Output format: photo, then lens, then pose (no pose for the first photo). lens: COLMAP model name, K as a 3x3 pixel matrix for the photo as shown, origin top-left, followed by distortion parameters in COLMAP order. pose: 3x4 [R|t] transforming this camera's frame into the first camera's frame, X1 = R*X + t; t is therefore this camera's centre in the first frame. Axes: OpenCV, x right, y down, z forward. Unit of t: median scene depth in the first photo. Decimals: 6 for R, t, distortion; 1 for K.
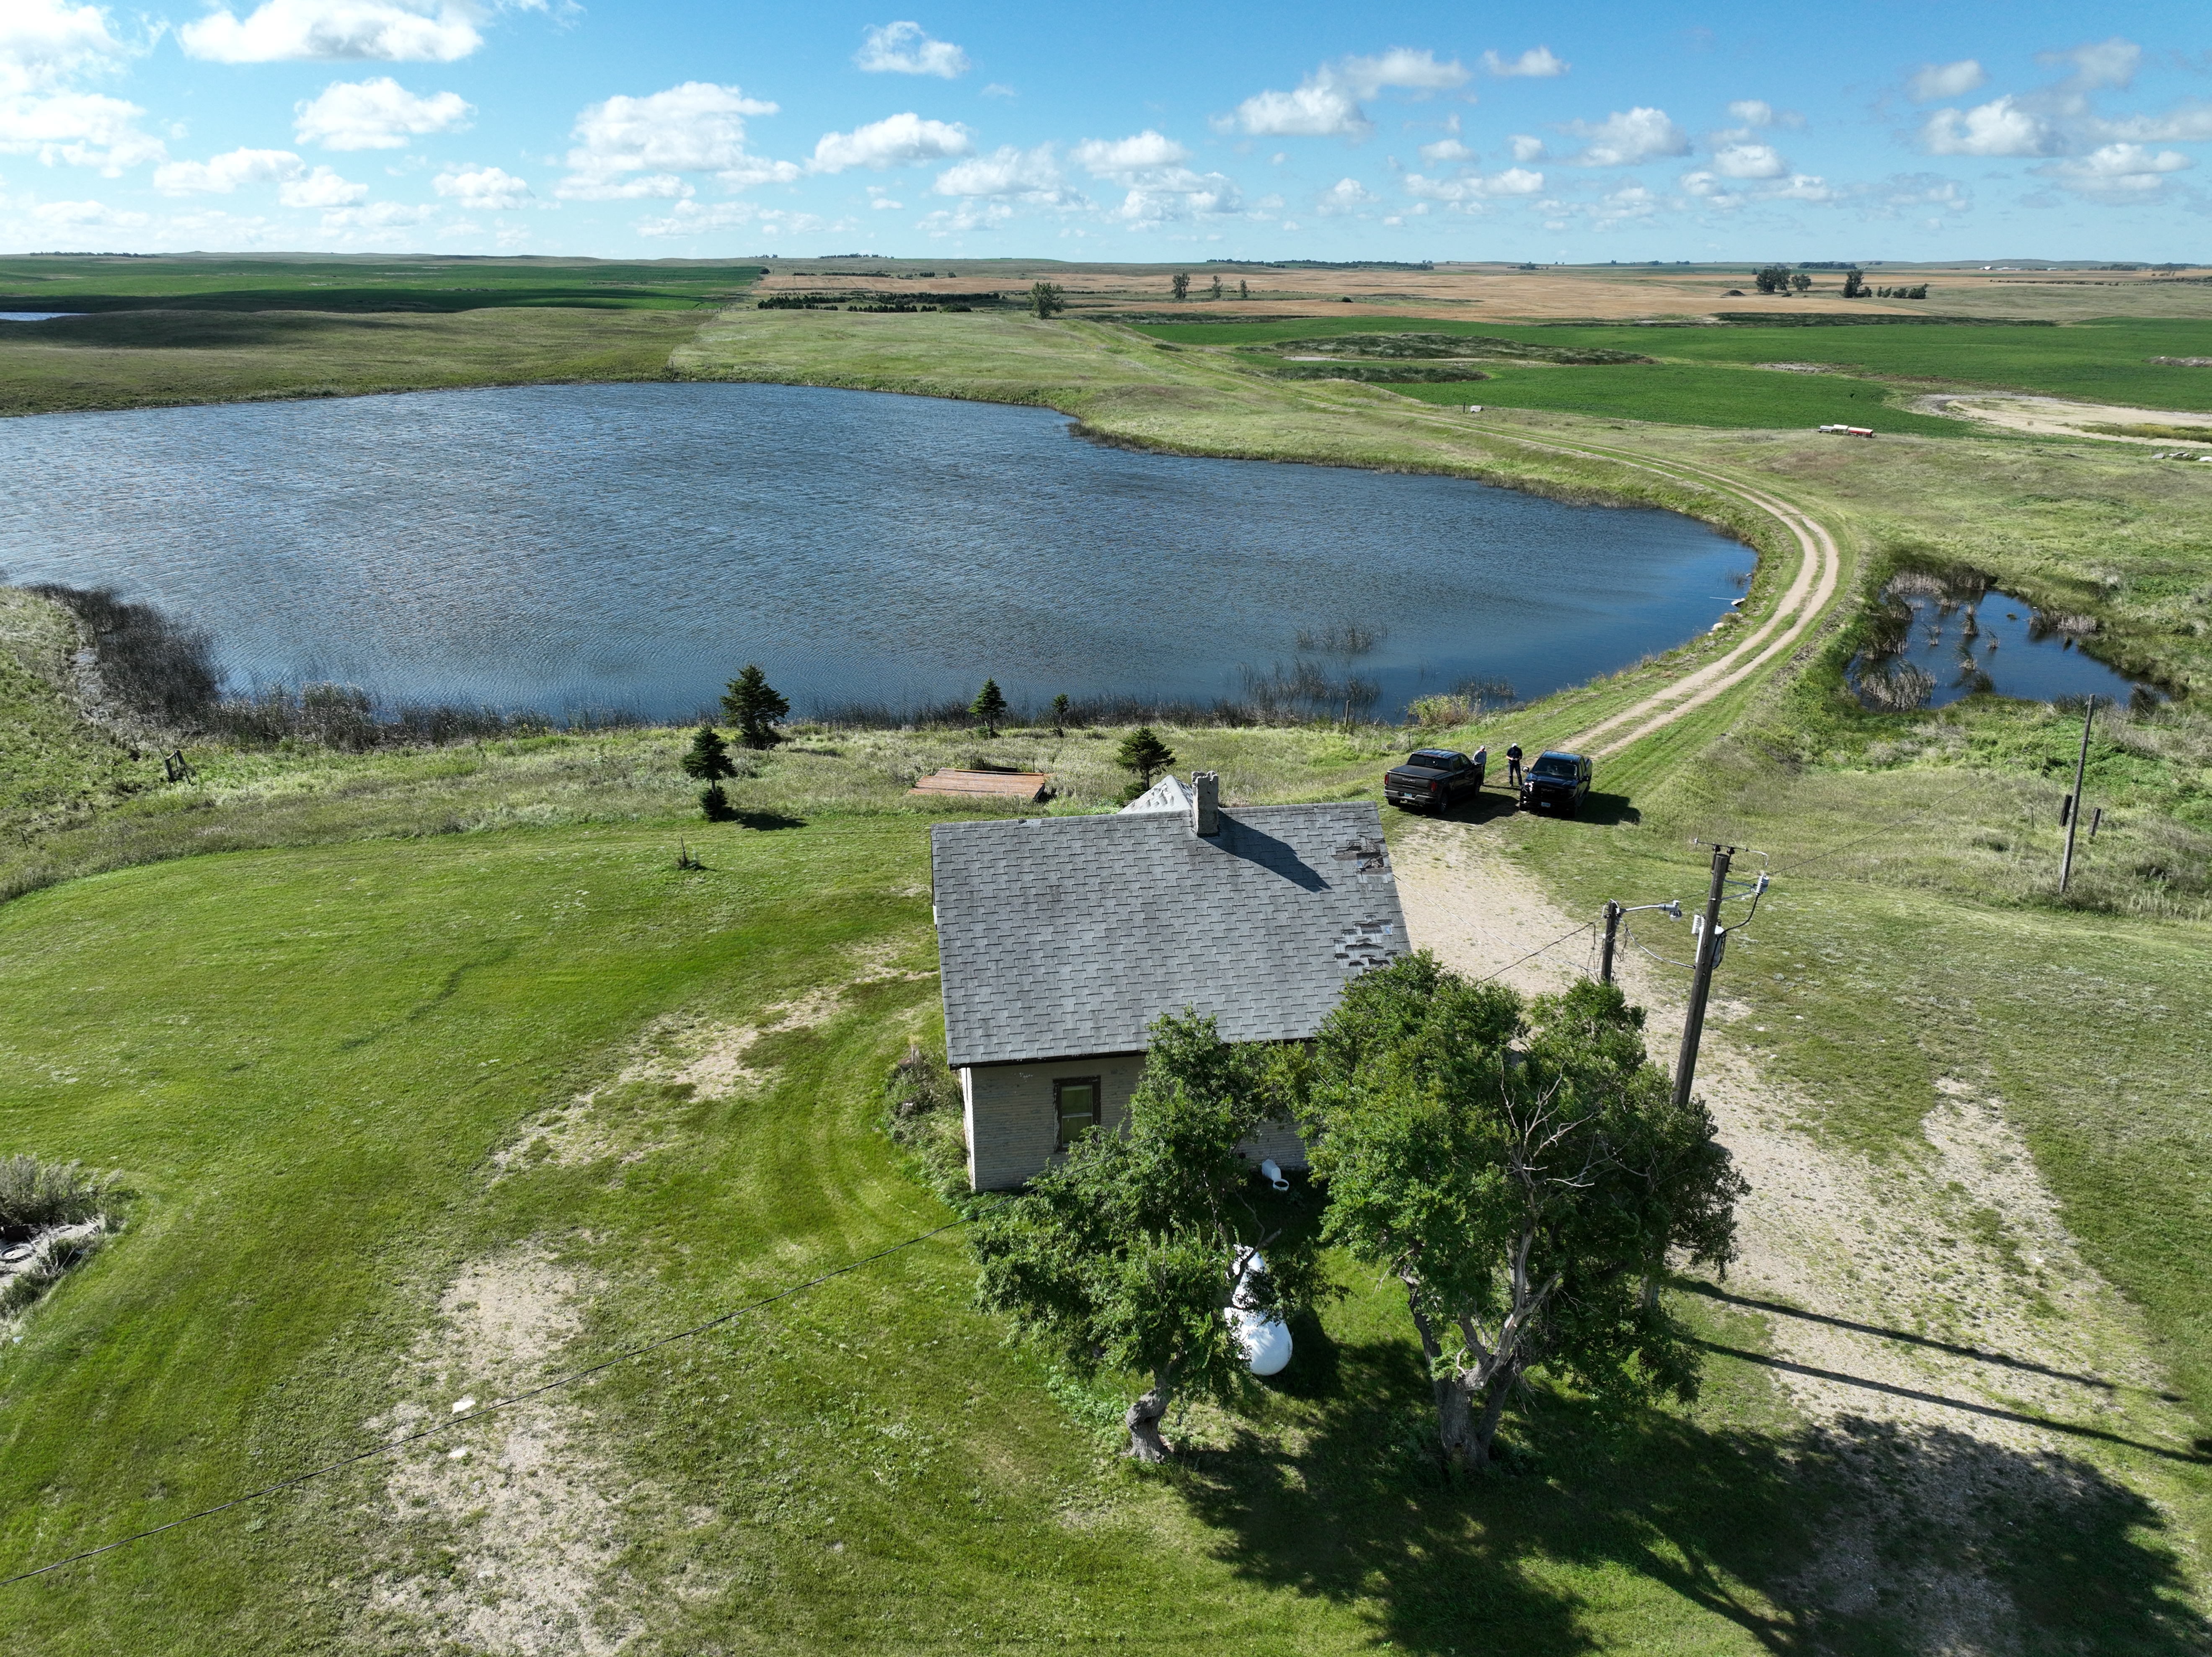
lens RADIAL K [[1553.2, 0, 1101.6], [0, 1553.2, 825.5], [0, 0, 1]] dist [0.001394, 0.008965]
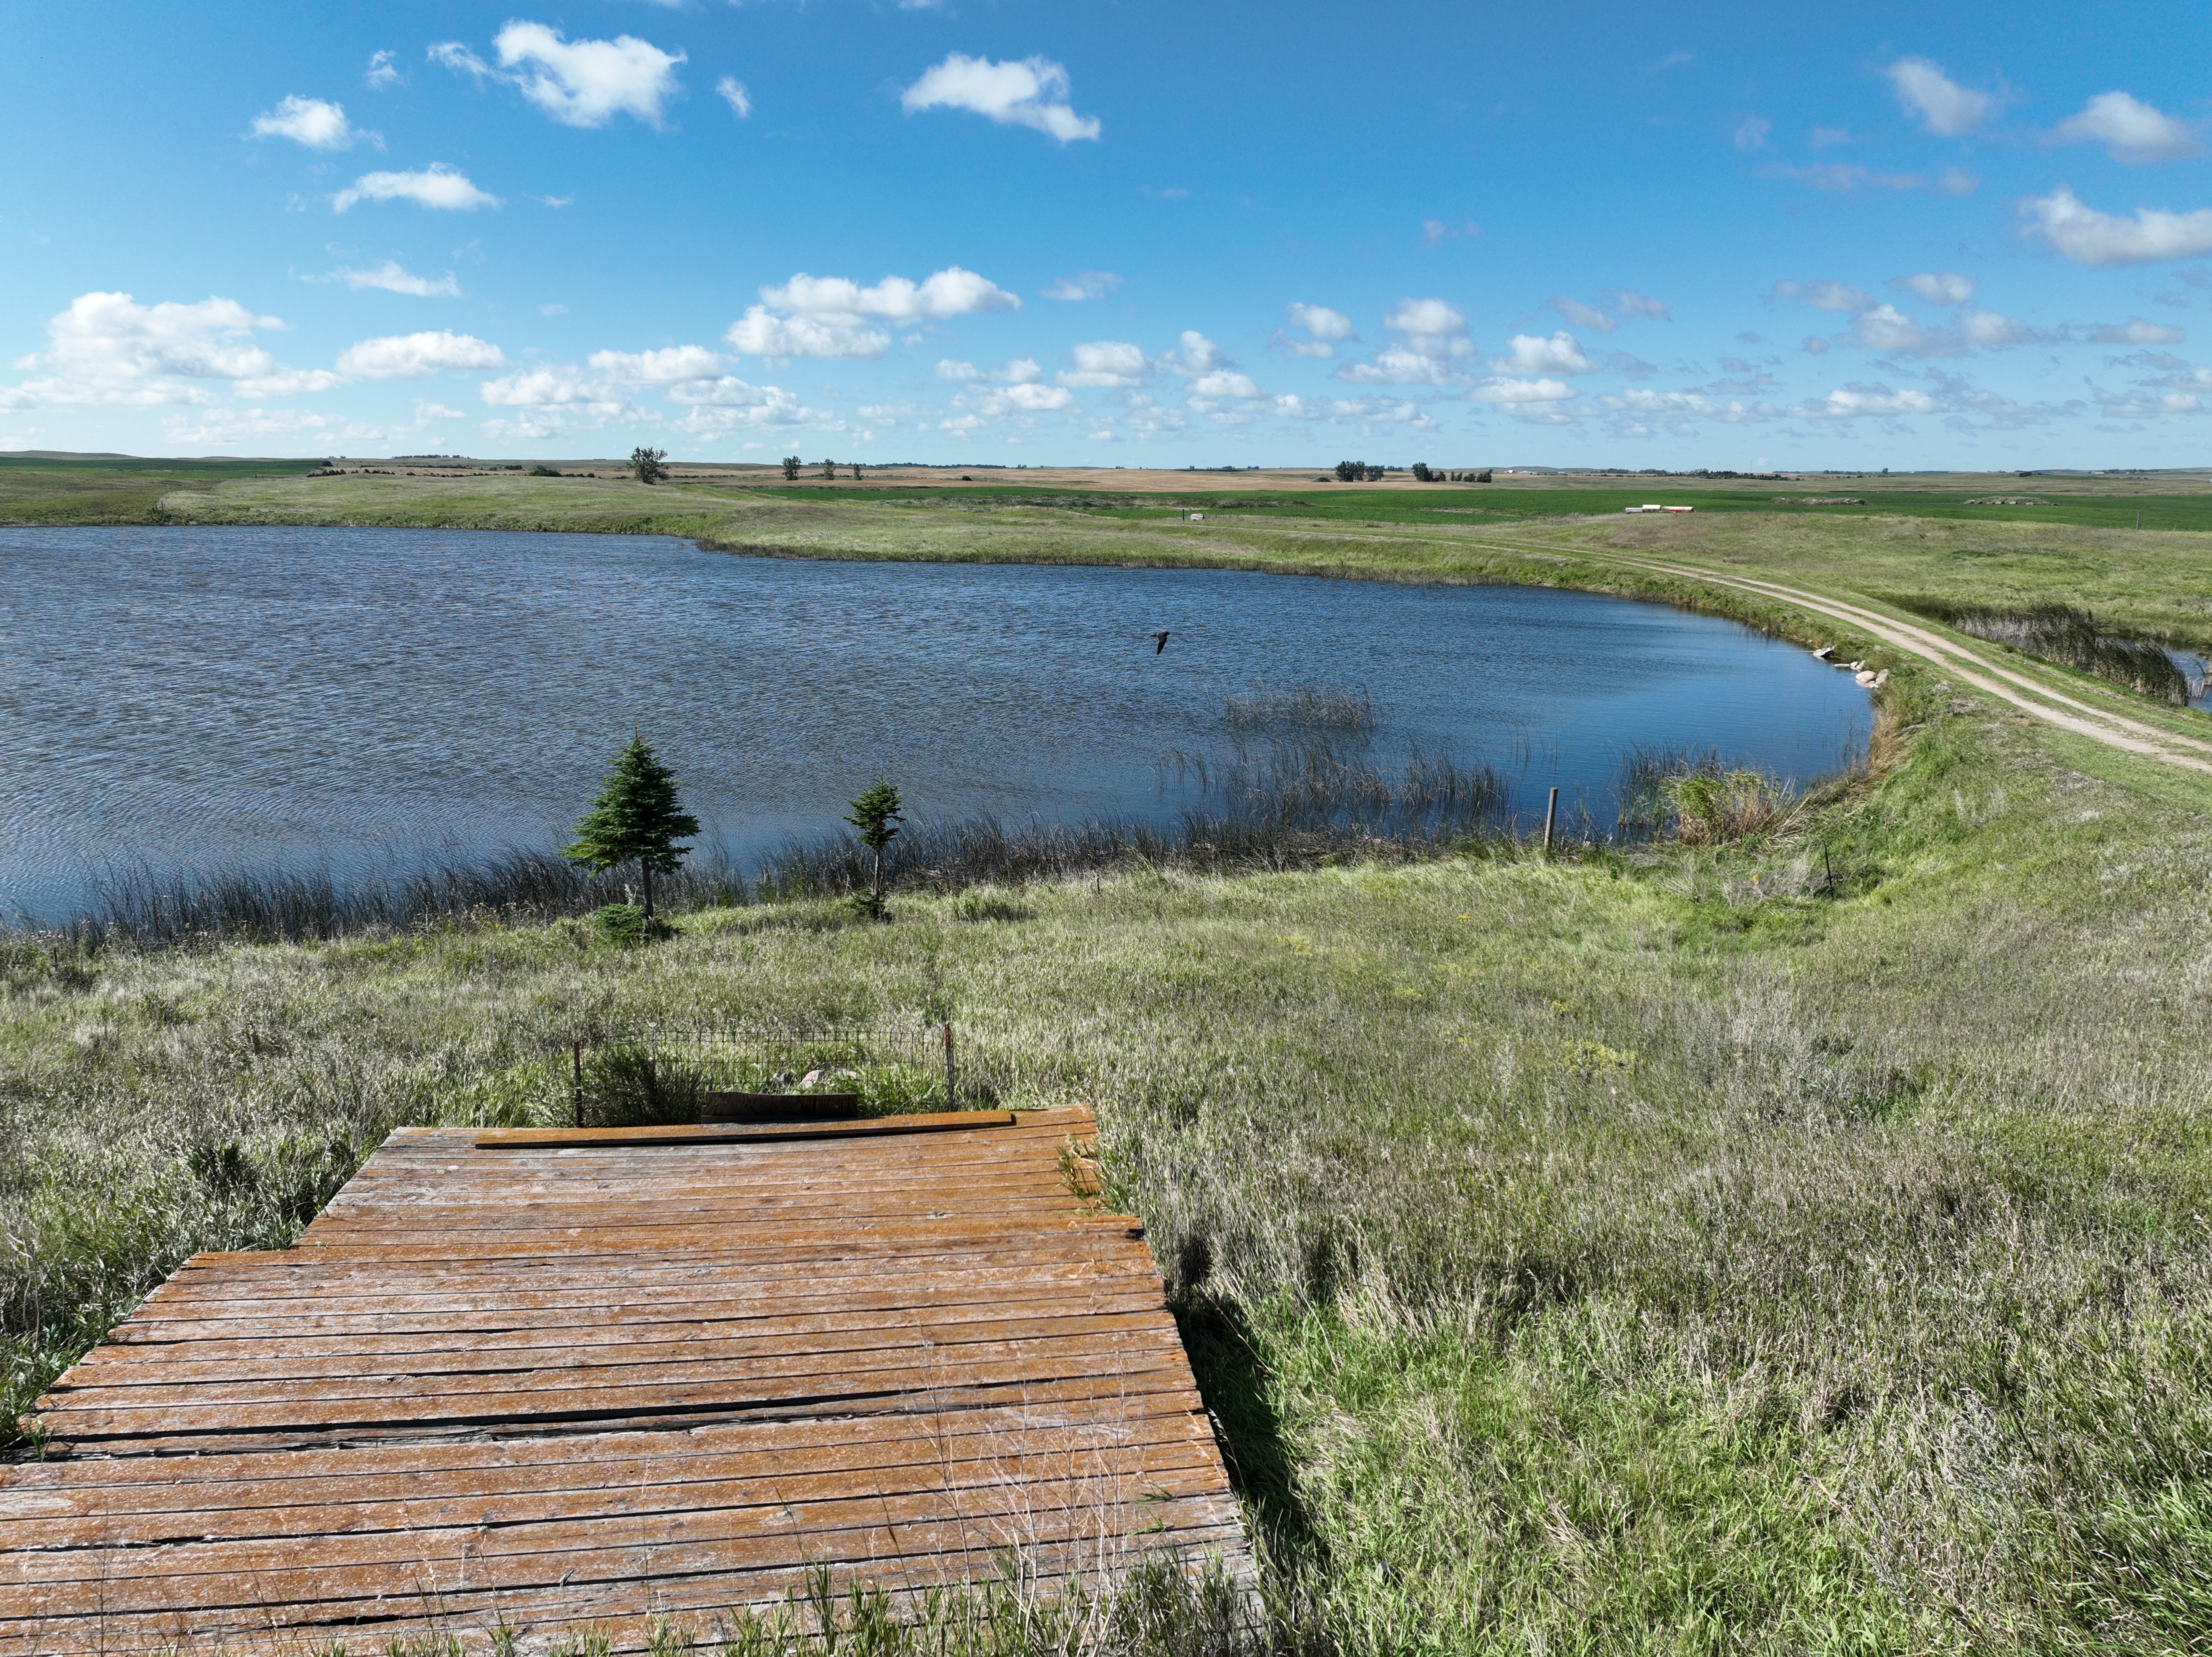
lens RADIAL K [[1553.2, 0, 1102.1], [0, 1553.2, 829.5], [0, 0, 1]] dist [0.001394, 0.008965]
pose [[0.969550, -0.054176, 0.238825, -0.021218], [0.082561, 0.990442, -0.110493, -0.014053], [-0.230556, 0.126846, 0.964756, 0.257672]]
